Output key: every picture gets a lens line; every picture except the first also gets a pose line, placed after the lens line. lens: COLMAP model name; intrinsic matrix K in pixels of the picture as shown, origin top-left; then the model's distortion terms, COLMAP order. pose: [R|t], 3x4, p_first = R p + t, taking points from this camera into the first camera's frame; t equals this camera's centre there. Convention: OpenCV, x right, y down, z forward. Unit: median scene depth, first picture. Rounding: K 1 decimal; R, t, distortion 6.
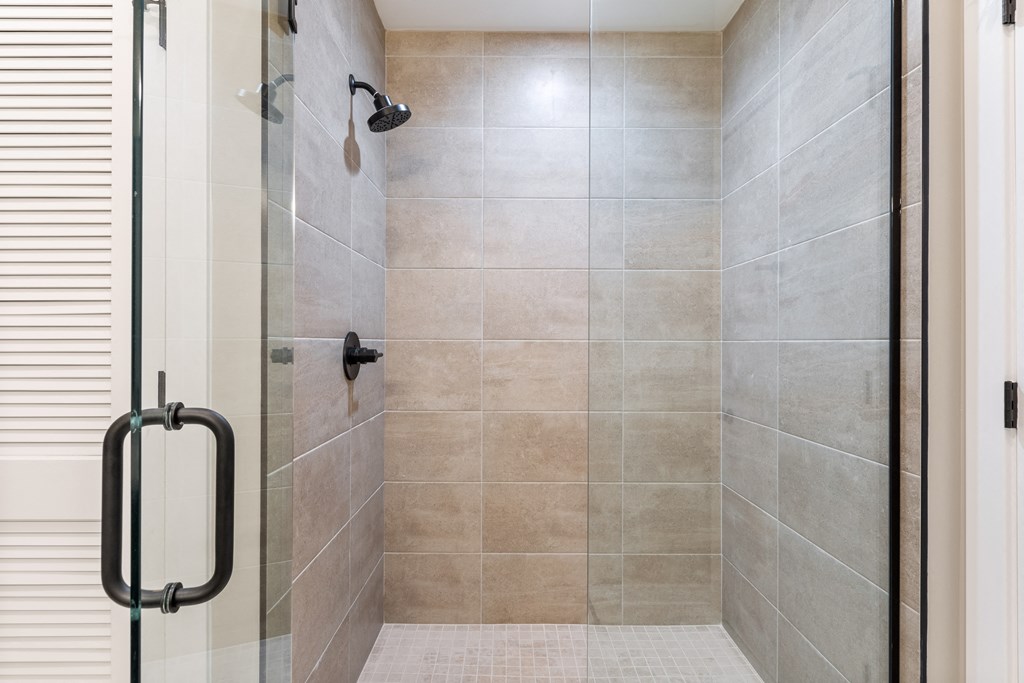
lens RADIAL K [[505.4, 0, 512.0], [0, 505.4, 341.5], [0, 0, 1]] dist [-0.000471, 0.000076]
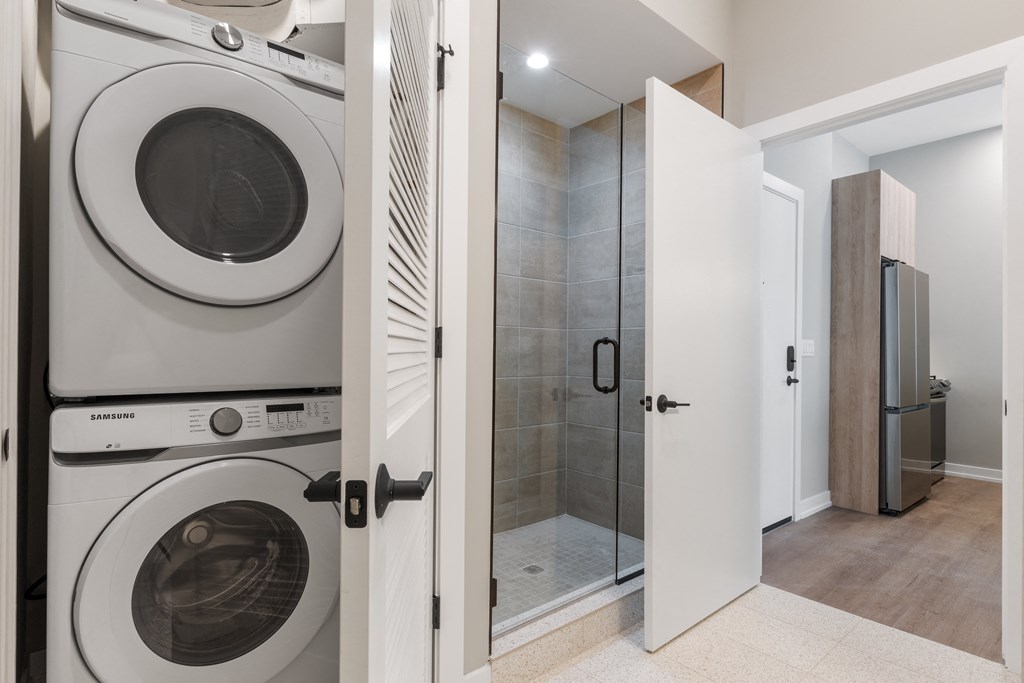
lens RADIAL K [[531.5, 0, 512.0], [0, 531.5, 341.5], [0, 0, 1]] dist [-0.001371, -0.000447]
pose [[0.767229, 0.017827, 0.641126, -0.755340], [-0.012898, 0.999840, -0.012366, 0.057928], [-0.641244, 0.001218, 0.767336, -0.128743]]
